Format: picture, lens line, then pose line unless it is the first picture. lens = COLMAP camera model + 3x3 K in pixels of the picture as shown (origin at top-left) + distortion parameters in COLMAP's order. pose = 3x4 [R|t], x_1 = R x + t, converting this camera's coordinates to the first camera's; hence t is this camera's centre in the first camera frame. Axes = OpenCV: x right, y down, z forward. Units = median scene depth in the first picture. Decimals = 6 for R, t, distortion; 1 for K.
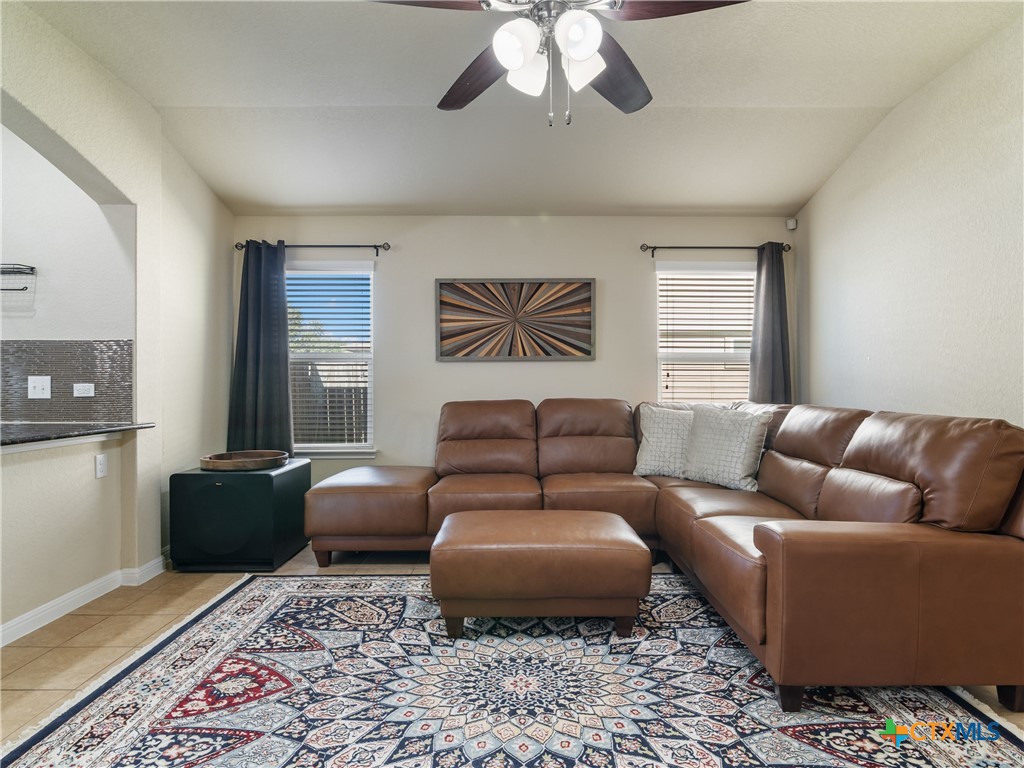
lens RADIAL K [[570.8, 0, 517.6], [0, 570.8, 375.9], [0, 0, 1]] dist [-0.009686, -0.001008]
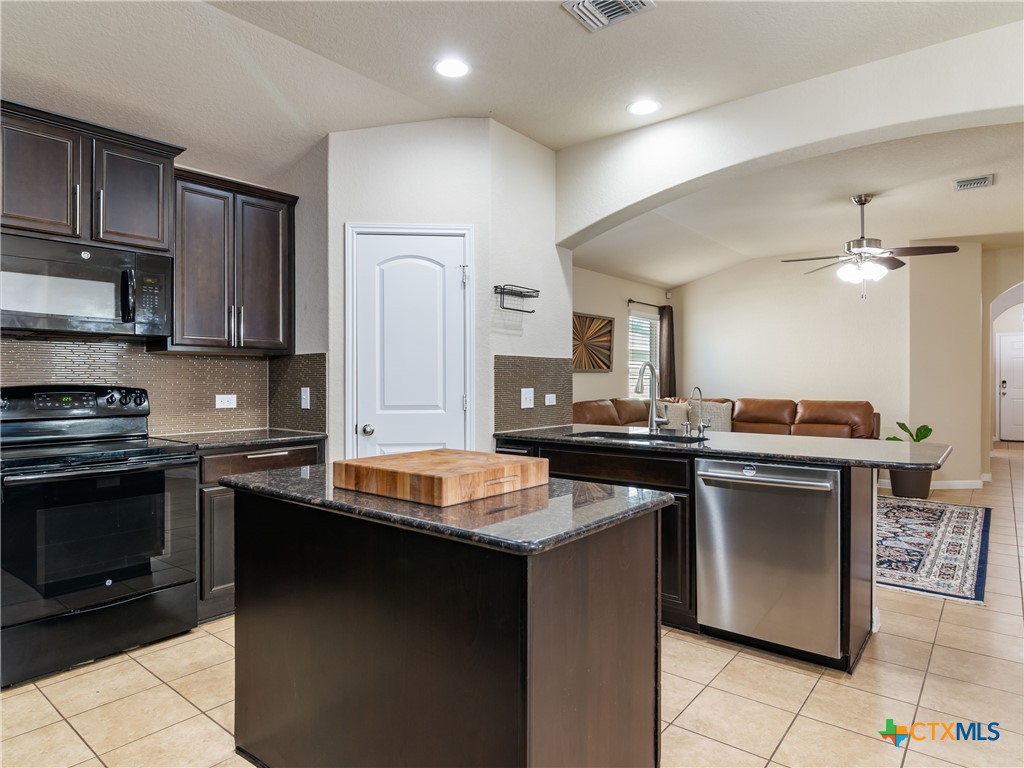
lens RADIAL K [[607.6, 0, 519.5], [0, 607.6, 381.6], [0, 0, 1]] dist [-0.011057, 0.001747]
pose [[0.634875, -0.001827, 0.772613, -1.787699], [-0.013090, 0.999828, 0.013120, -0.028724], [-0.772504, -0.018443, 0.634742, 0.237519]]
